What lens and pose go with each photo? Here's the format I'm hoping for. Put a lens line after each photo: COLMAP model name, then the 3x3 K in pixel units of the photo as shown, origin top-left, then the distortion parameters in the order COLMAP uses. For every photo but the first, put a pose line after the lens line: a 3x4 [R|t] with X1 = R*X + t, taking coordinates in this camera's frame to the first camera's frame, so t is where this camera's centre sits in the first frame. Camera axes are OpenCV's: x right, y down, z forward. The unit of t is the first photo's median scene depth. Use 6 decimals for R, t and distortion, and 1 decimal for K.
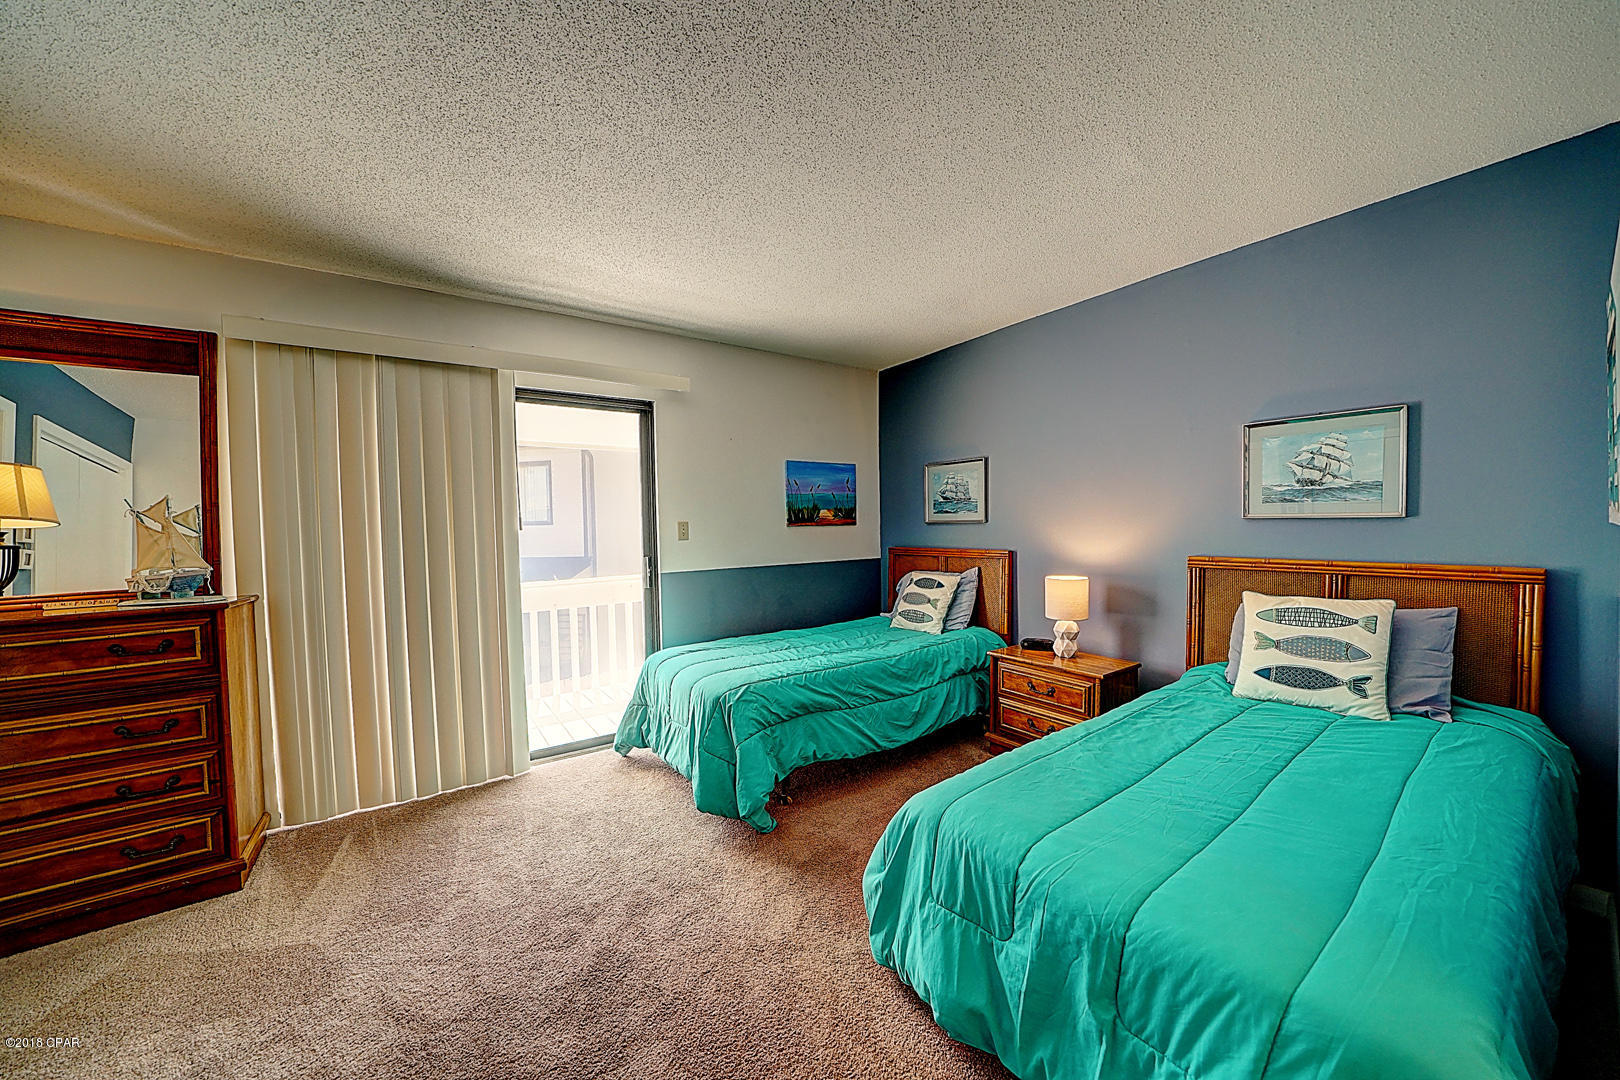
lens RADIAL K [[563.2, 0, 815.2], [0, 563.2, 543.5], [0, 0, 1]] dist [-0.016367, 0.000264]
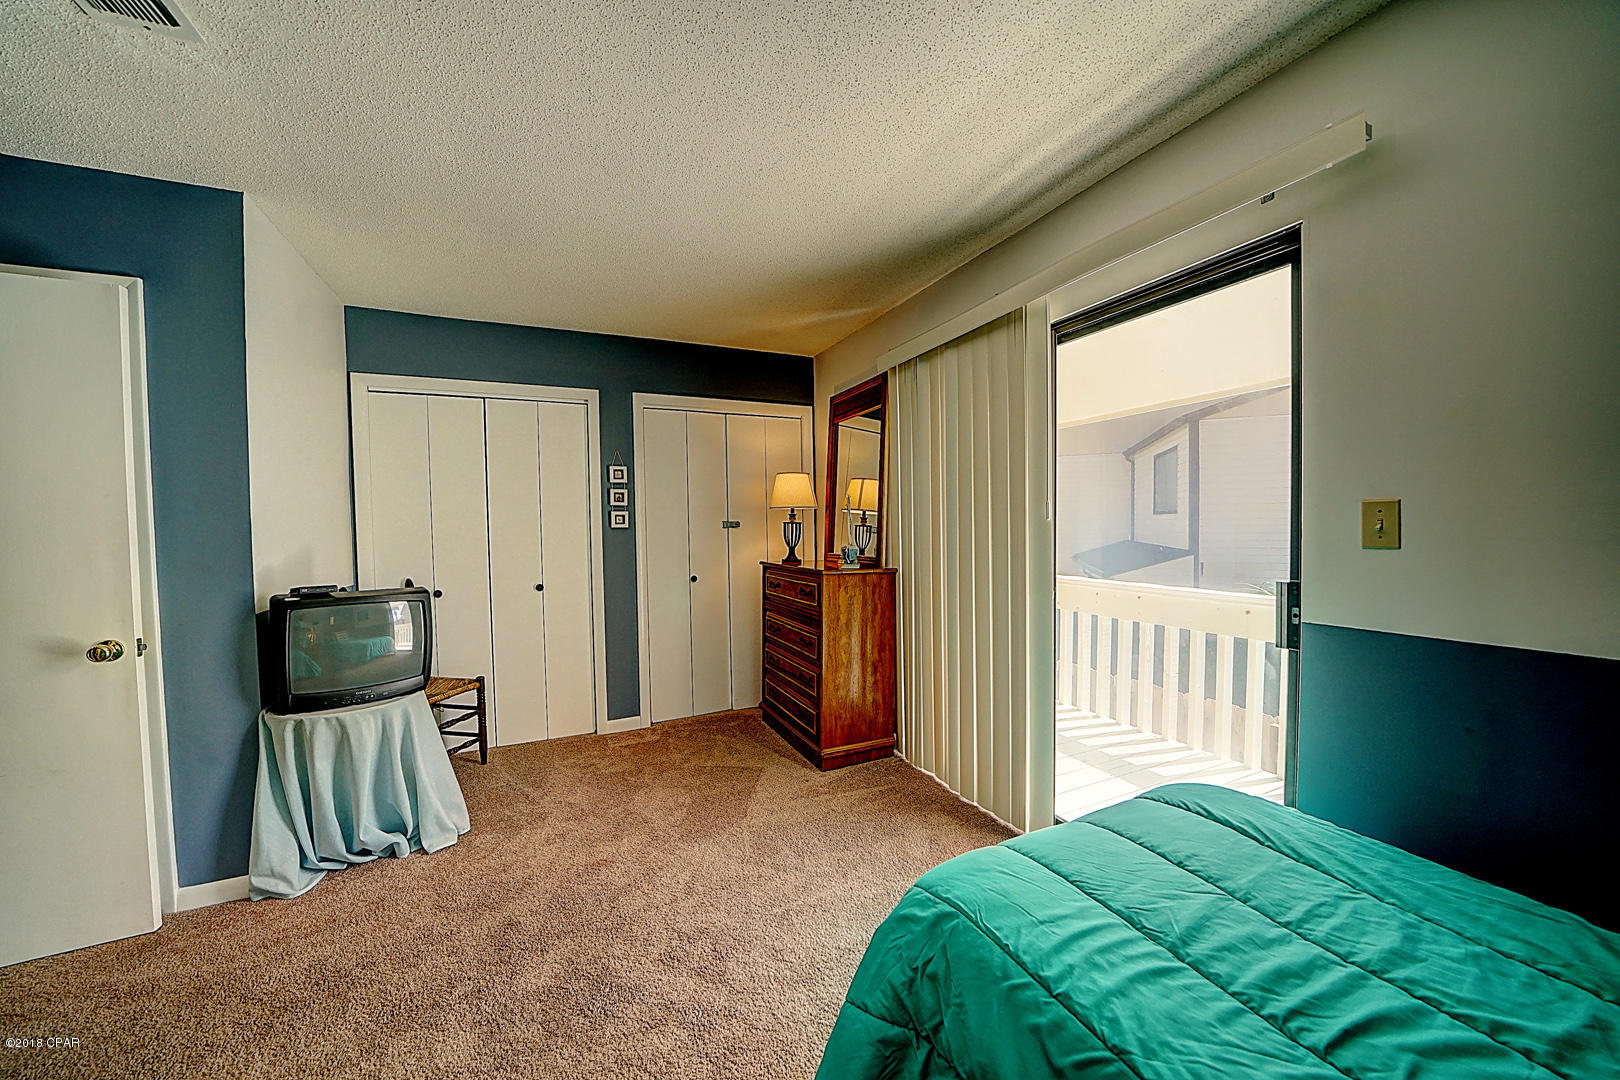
lens RADIAL K [[563.2, 0, 811.3], [0, 563.2, 536.9], [0, 0, 1]] dist [-0.016367, 0.000264]
pose [[-0.185643, 0.048401, -0.981425, 0.257208], [-0.013565, 0.998565, 0.051812, -0.035220], [0.982524, 0.022931, -0.184720, 0.879346]]
